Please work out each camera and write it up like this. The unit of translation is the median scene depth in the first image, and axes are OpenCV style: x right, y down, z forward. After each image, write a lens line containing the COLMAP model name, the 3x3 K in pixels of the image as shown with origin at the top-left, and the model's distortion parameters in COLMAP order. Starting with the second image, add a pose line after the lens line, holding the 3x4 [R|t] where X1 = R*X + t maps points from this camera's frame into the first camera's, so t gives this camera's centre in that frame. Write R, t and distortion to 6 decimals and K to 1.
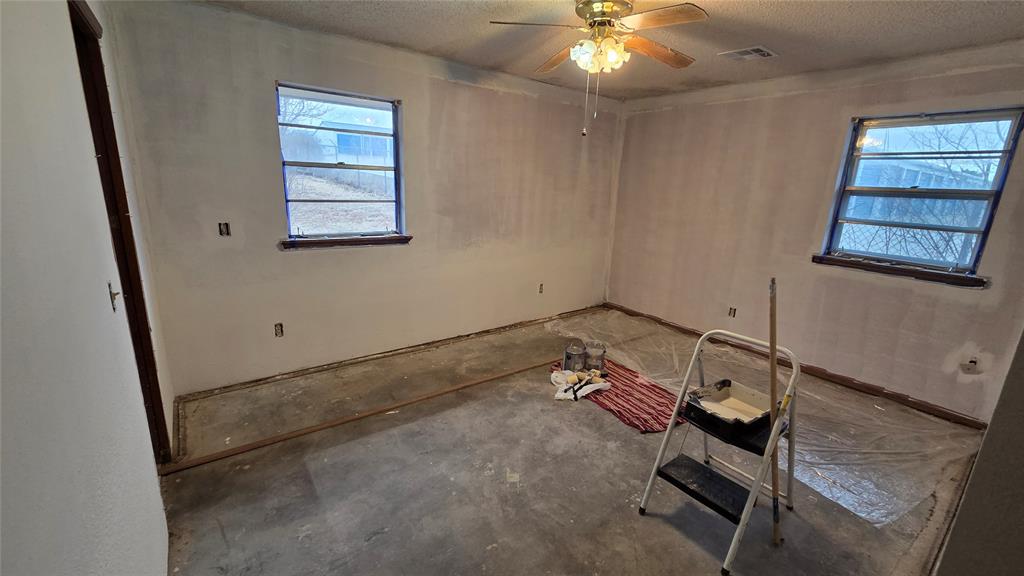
lens RADIAL K [[421.5, 0, 516.6], [0, 421.5, 289.5], [0, 0, 1]] dist [0.001787, 0.000241]
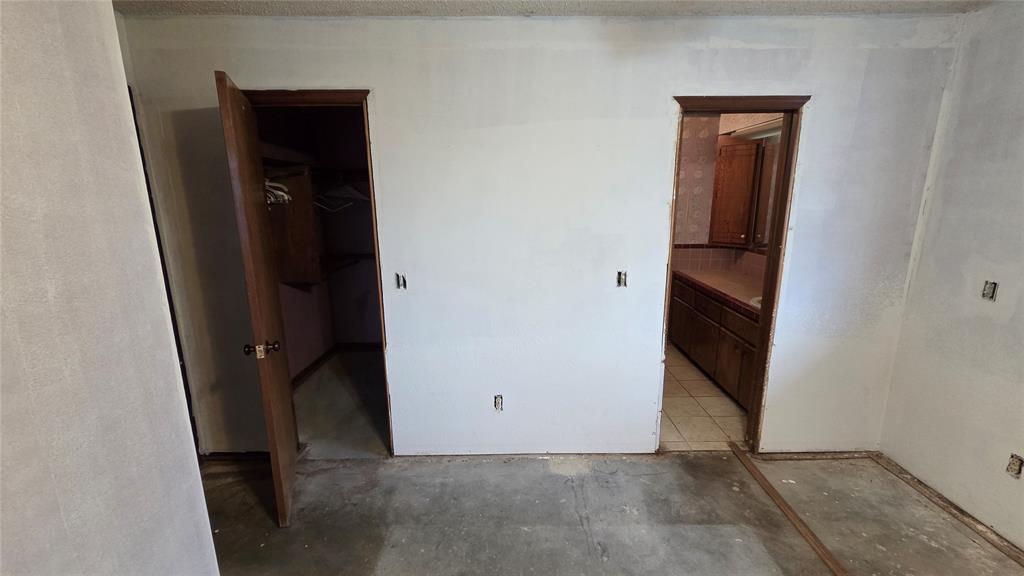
lens RADIAL K [[421.5, 0, 517.1], [0, 421.5, 285.3], [0, 0, 1]] dist [0.001787, 0.000241]
pose [[-0.592187, 0.137698, -0.793948, 0.413295], [-0.220306, 0.920085, 0.323895, -0.244300], [0.775100, 0.366718, -0.514527, 0.882993]]
